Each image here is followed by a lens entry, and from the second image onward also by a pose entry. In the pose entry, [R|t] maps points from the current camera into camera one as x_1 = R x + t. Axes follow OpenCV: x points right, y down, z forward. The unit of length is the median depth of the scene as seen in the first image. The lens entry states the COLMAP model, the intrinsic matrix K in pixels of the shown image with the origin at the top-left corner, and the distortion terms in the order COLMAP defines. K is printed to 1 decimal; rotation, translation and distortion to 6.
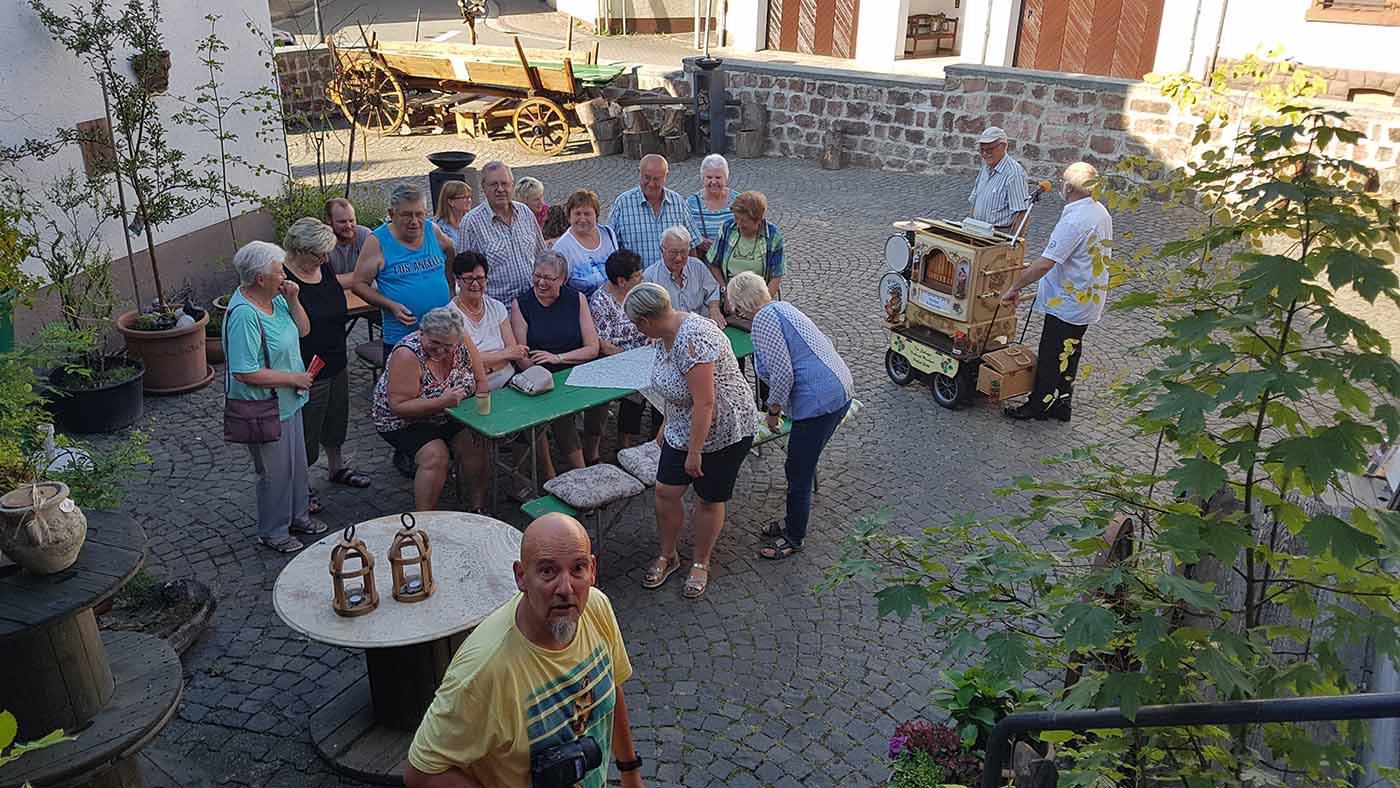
lens RADIAL K [[1085.8, 0, 687.8], [0, 1085.8, 402.1], [0, 0, 1]] dist [0.217962, -0.333709]
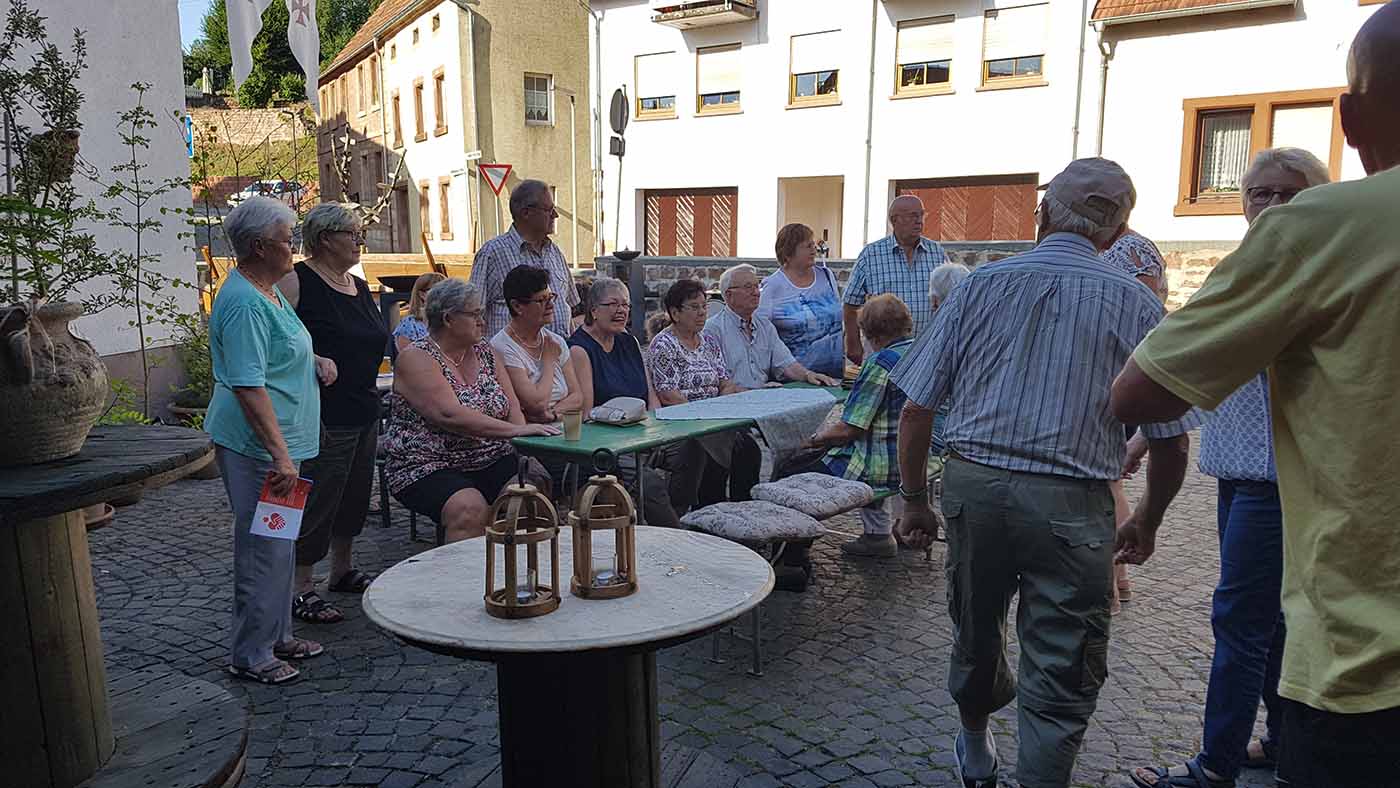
lens RADIAL K [[1085.8, 0, 687.8], [0, 1085.8, 402.1], [0, 0, 1]] dist [0.217962, -0.333709]
pose [[0.987891, -0.036348, 0.150831, -0.095665], [0.073099, 0.966548, -0.245849, 0.075270], [-0.136849, 0.253897, 0.957501, 0.123724]]
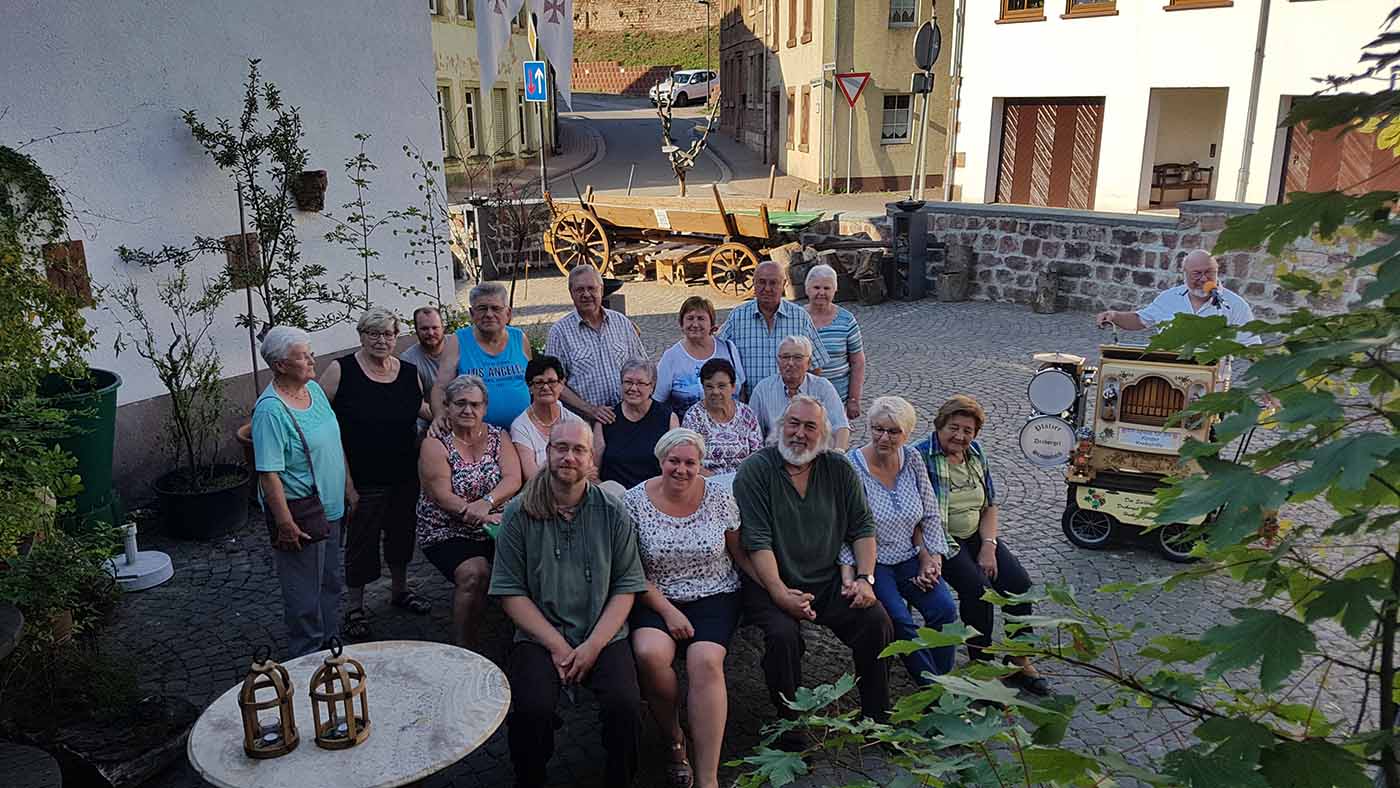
lens RADIAL K [[1080.1, 0, 679.3], [0, 1080.1, 426.5], [0, 0, 1]] dist [0.334601, -0.753116]
pose [[0.974033, 0.039777, -0.222885, 0.054940], [-0.067389, 0.990762, -0.117684, 0.008977], [0.216145, 0.129648, 0.967715, 0.077022]]
